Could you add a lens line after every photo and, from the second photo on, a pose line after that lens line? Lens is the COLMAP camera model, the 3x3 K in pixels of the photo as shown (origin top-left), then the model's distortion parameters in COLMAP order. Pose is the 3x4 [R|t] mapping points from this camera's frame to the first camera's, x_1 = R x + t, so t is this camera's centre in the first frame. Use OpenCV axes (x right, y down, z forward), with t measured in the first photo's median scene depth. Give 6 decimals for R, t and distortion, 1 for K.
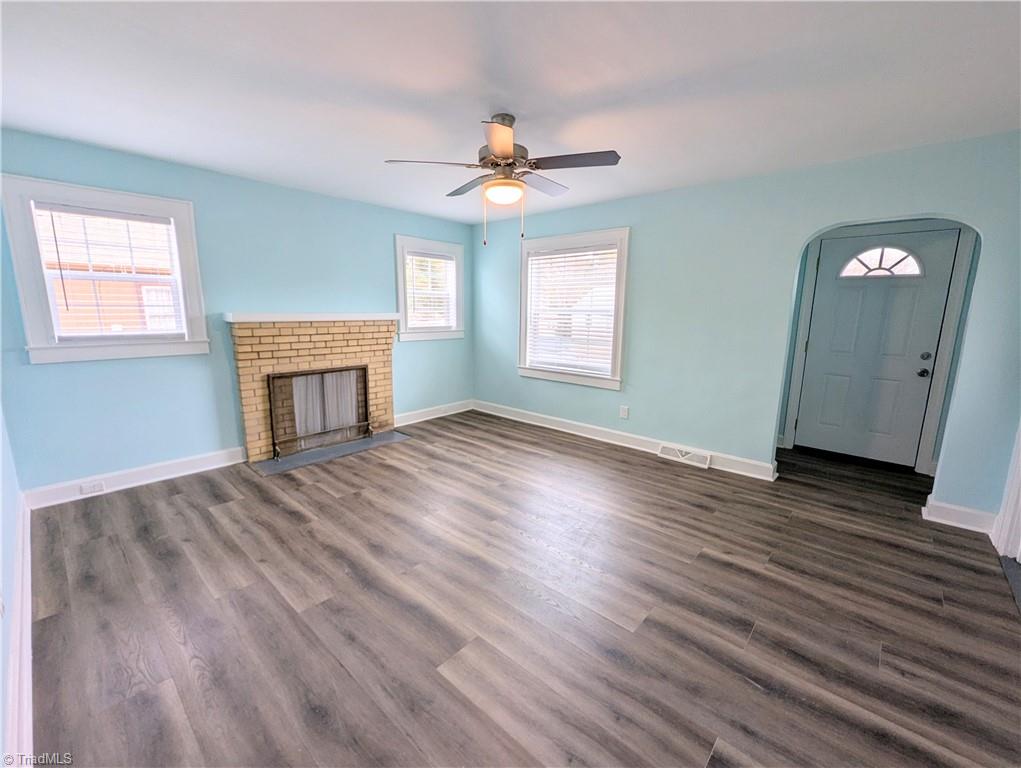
lens RADIAL K [[425.0, 0, 517.4], [0, 425.0, 386.9], [0, 0, 1]] dist [-0.001274, 0.001467]
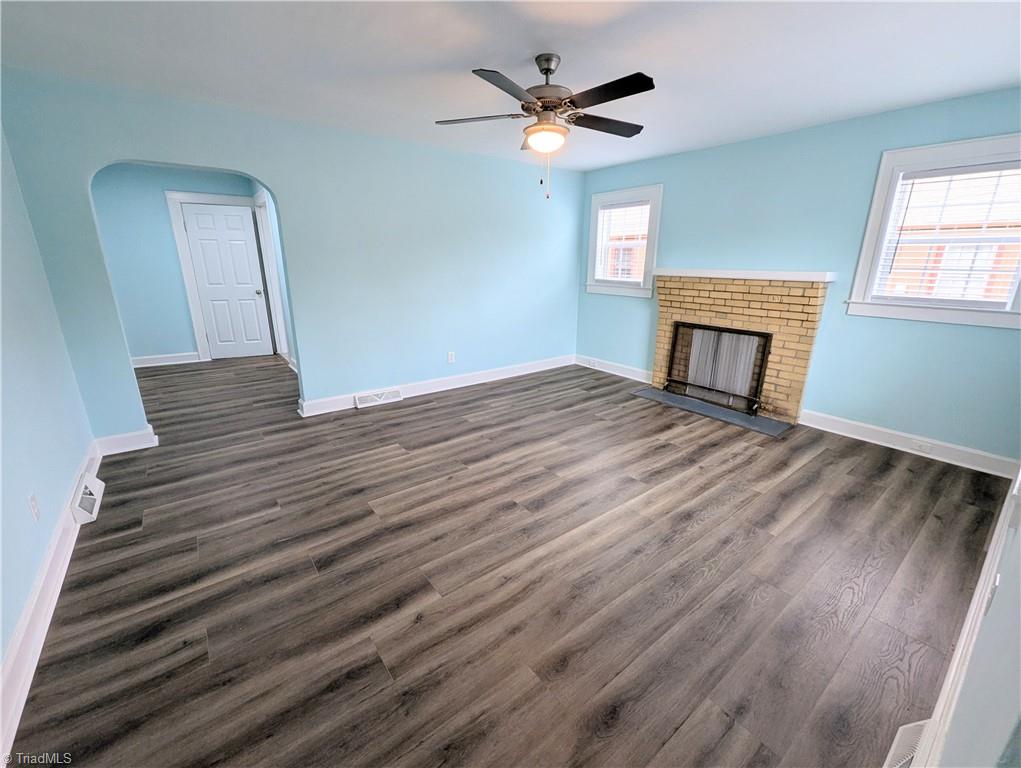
lens RADIAL K [[425.0, 0, 509.8], [0, 425.0, 381.1], [0, 0, 1]] dist [-0.001274, 0.001467]
pose [[-0.194402, 0.257971, -0.946393, 0.687699], [-0.189175, 0.936827, 0.294223, -0.137447], [0.962508, 0.236231, -0.133319, 0.766894]]
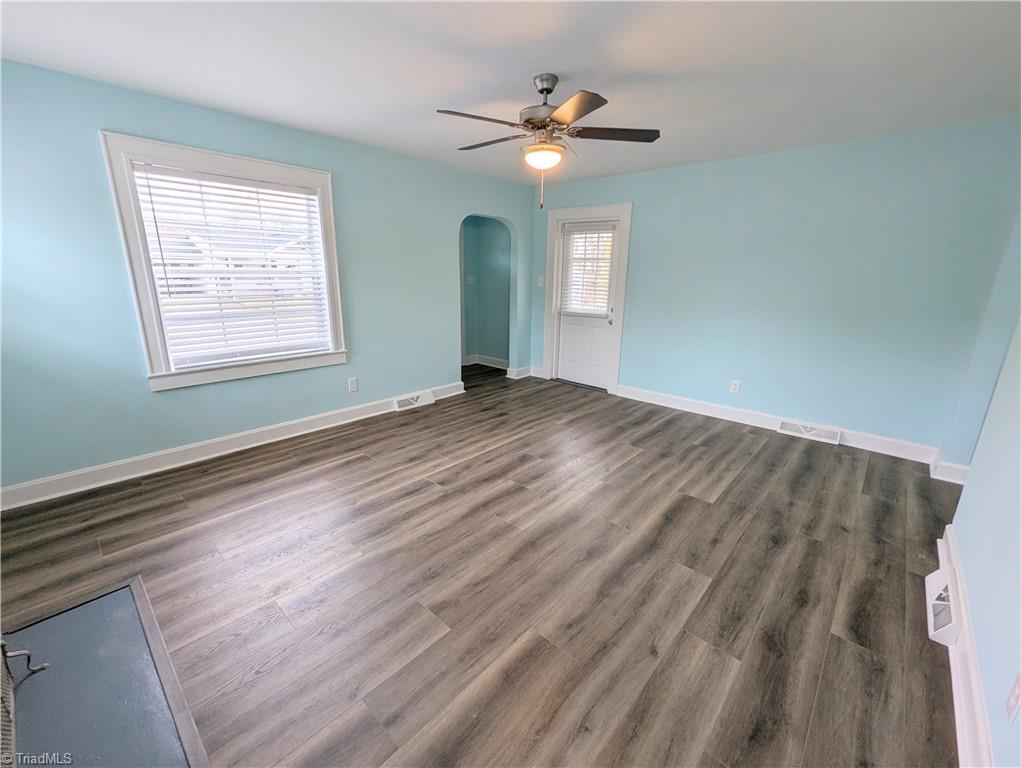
lens RADIAL K [[425.0, 0, 515.8], [0, 425.0, 384.0], [0, 0, 1]] dist [-0.001274, 0.001467]
pose [[0.006407, -0.267808, 0.963451, -0.737622], [0.165641, 0.950445, 0.263091, -0.145690], [-0.986165, 0.157901, 0.050449, 0.713462]]
